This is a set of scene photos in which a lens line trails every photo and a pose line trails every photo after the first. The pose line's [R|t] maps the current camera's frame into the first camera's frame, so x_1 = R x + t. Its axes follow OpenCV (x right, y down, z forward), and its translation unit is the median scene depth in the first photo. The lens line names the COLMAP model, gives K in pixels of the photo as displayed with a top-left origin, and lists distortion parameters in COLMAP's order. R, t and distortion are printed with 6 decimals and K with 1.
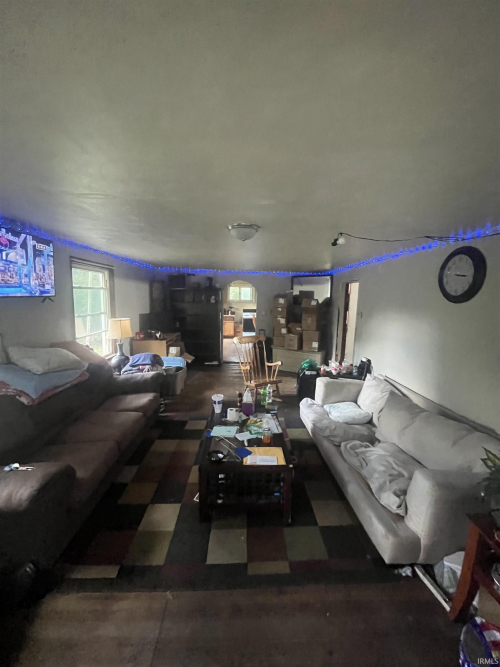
lens RADIAL K [[272.4, 0, 250.0], [0, 272.4, 333.5], [0, 0, 1]] dist [-0.003194, 0.000372]
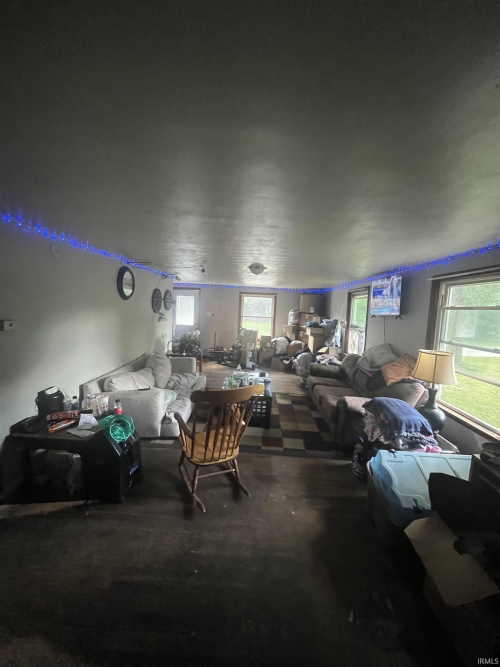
lens RADIAL K [[272.4, 0, 250.0], [0, 272.4, 333.5], [0, 0, 1]] dist [-0.003194, 0.000372]
pose [[-0.995050, -0.078225, 0.061286, -0.084539], [-0.061702, 0.969787, 0.236020, -0.269120], [-0.077897, 0.231070, -0.969814, 1.988974]]
